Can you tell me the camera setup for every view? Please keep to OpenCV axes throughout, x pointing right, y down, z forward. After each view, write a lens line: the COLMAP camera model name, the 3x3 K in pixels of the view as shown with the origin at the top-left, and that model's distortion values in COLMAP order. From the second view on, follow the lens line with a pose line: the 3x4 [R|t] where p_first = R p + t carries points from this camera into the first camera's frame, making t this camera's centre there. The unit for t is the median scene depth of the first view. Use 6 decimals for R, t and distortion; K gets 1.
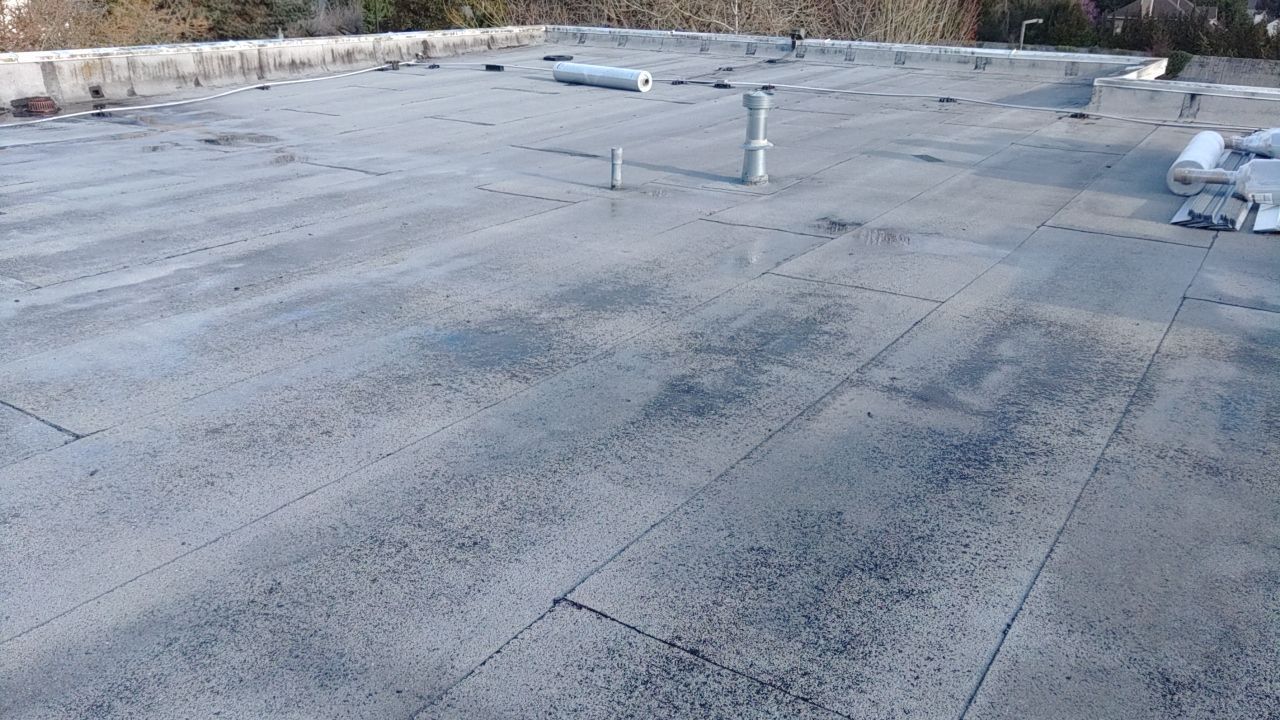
lens RADIAL K [[1008.7, 0, 641.4], [0, 1008.7, 358.9], [0, 0, 1]] dist [-0.043598, 0.018593]
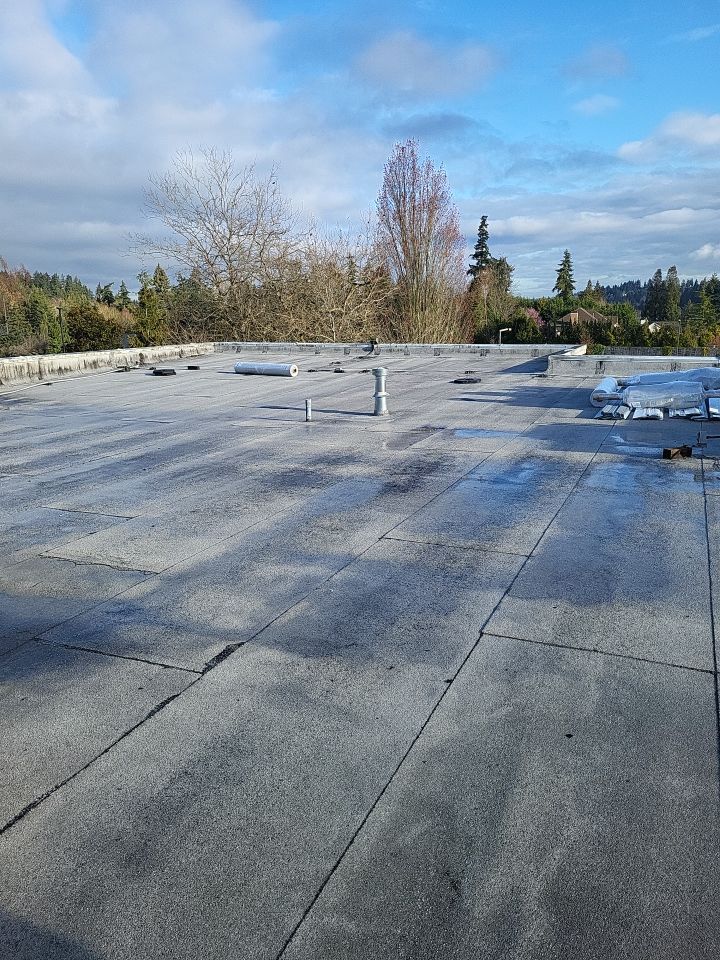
lens RADIAL K [[722.3, 0, 358.9], [0, 722.3, 472.0], [0, 0, 1]] dist [0.007390, -0.009138]
pose [[0.986311, -0.063117, 0.152336, -0.084988], [0.084087, 0.987217, -0.135398, 0.065508], [-0.141842, 0.146354, 0.979010, -0.177044]]
